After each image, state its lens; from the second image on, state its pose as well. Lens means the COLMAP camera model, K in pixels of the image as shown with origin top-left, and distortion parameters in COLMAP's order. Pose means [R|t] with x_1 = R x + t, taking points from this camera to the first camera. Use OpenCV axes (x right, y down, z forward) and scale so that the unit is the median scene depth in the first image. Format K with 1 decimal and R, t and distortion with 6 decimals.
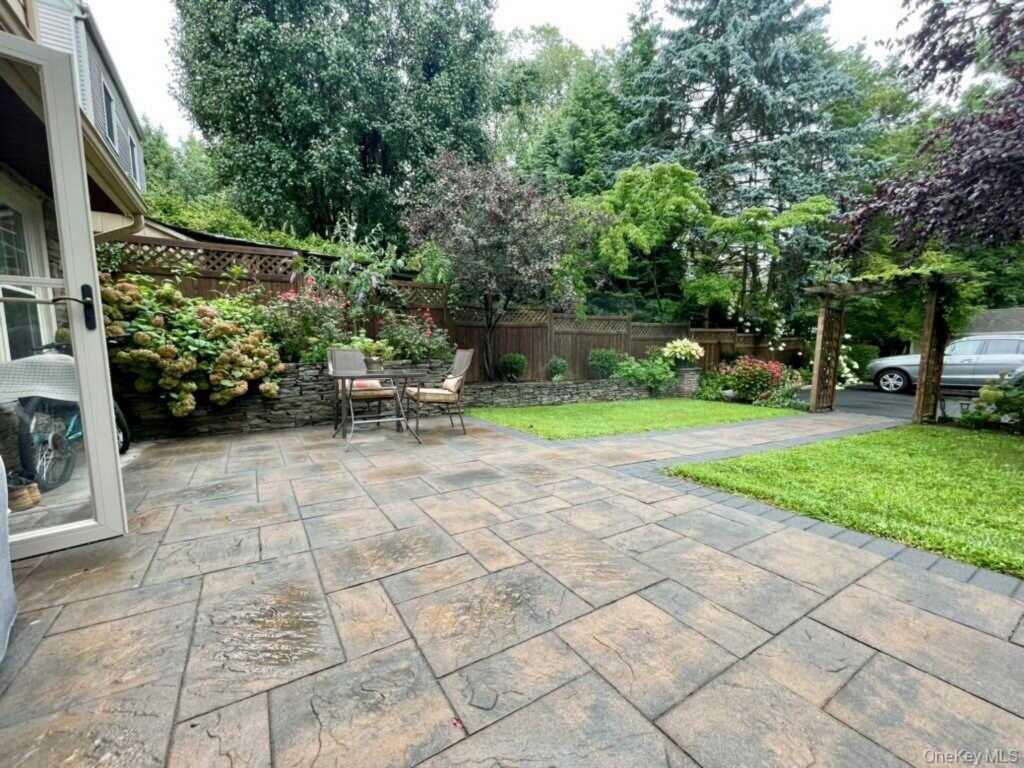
lens RADIAL K [[417.0, 0, 494.0], [0, 417.0, 391.9], [0, 0, 1]] dist [-0.006785, 0.000854]
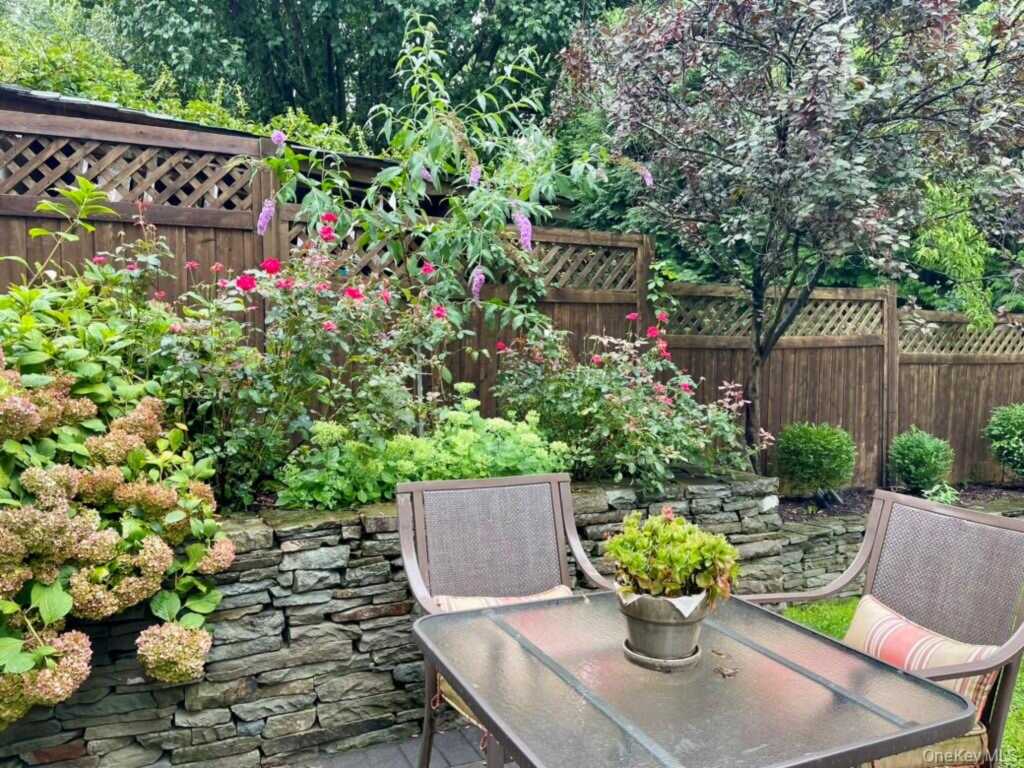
lens RADIAL K [[788.3, 0, 488.4], [0, 788.3, 391.8], [0, 0, 1]] dist [0.059469, -0.086059]
pose [[0.994585, 0.015993, -0.102690, -0.254244], [-0.021698, 0.998268, -0.054685, -0.117179], [0.101638, 0.056617, 0.993209, 0.444652]]
